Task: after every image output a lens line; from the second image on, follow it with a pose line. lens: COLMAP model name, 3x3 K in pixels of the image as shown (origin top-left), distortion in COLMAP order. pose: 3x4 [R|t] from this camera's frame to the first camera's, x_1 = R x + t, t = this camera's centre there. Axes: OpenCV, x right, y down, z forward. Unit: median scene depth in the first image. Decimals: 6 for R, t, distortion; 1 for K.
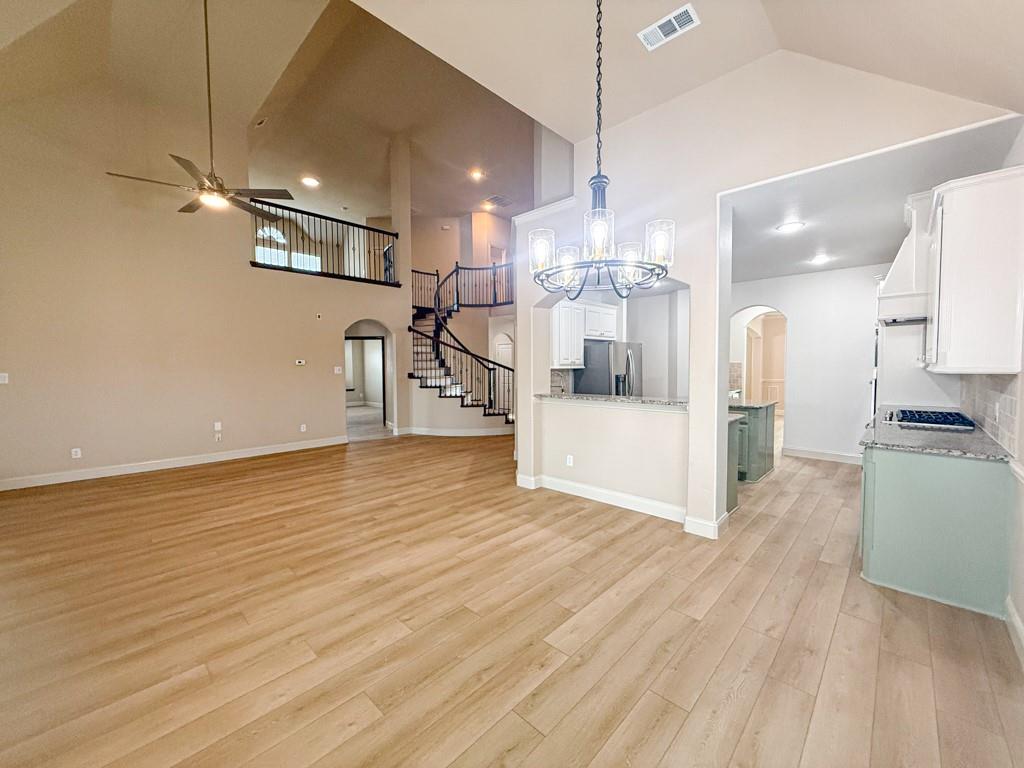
lens RADIAL K [[406.6, 0, 508.4], [0, 406.6, 382.4], [0, 0, 1]] dist [-0.001476, -0.000377]
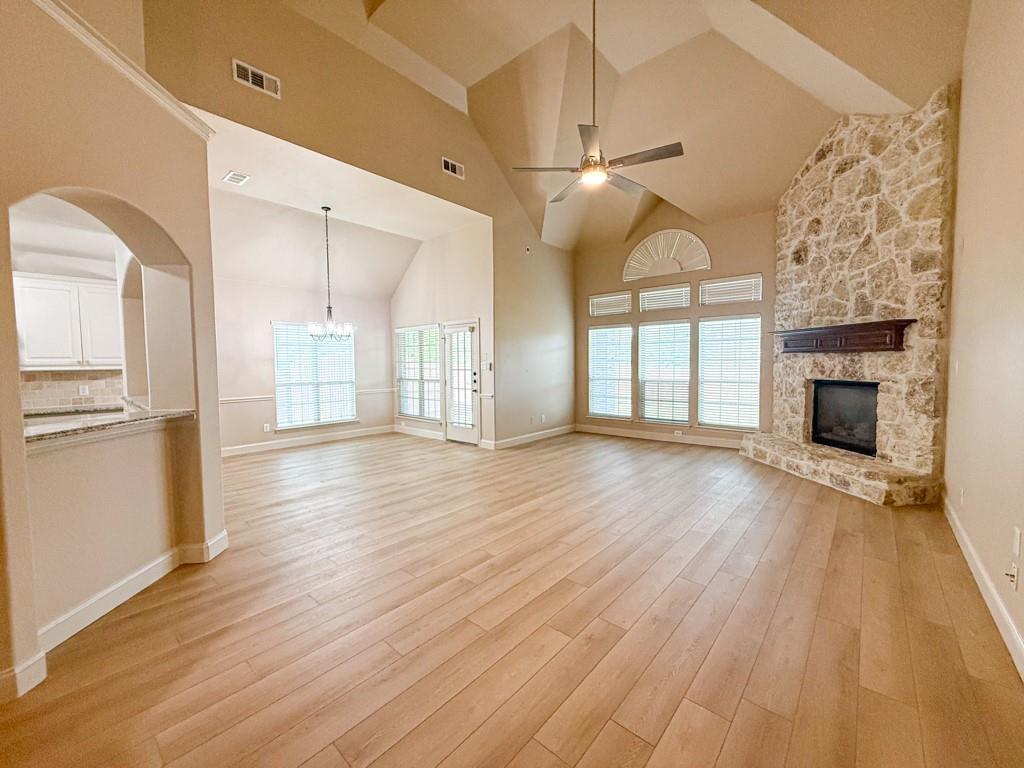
lens RADIAL K [[406.6, 0, 508.4], [0, 406.6, 382.4], [0, 0, 1]] dist [-0.001476, -0.000377]
pose [[-0.999087, 0.020202, -0.037642, -0.556571], [0.016612, 0.995495, 0.093352, -0.084067], [0.039358, 0.092642, -0.994921, 2.239605]]
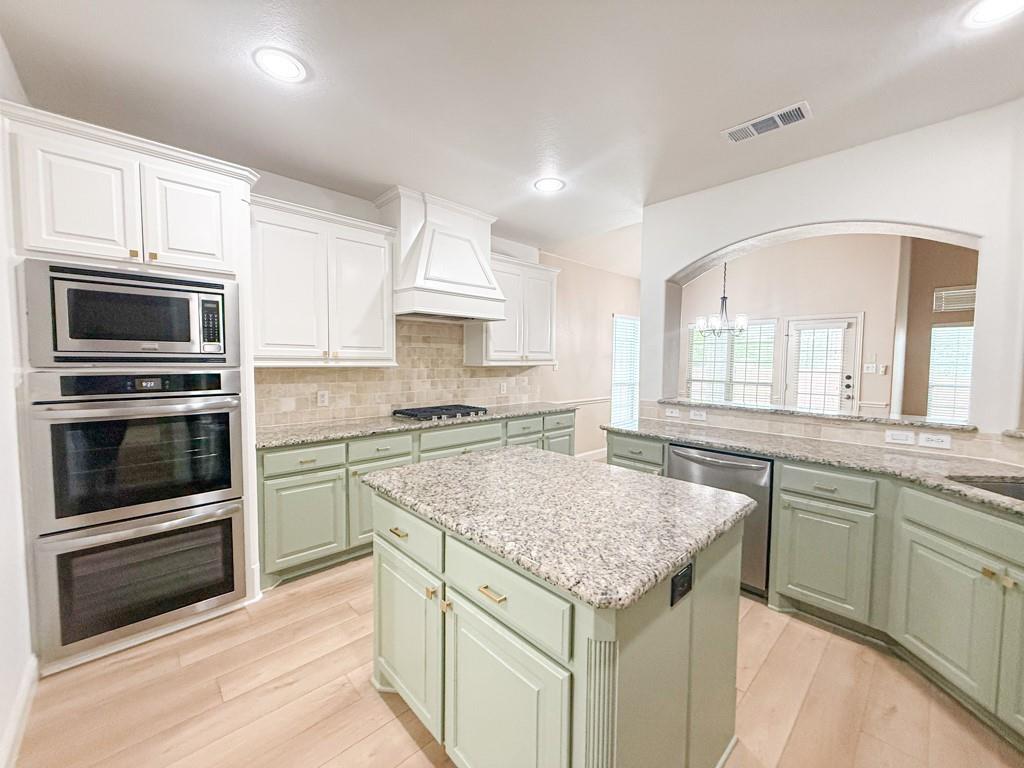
lens RADIAL K [[406.6, 0, 508.4], [0, 406.6, 382.4], [0, 0, 1]] dist [-0.001476, -0.000377]
pose [[-0.998816, -0.002649, 0.048582, 0.823272], [0.002031, 0.995377, 0.096020, -0.088350], [-0.048612, 0.096005, -0.994193, 2.019198]]
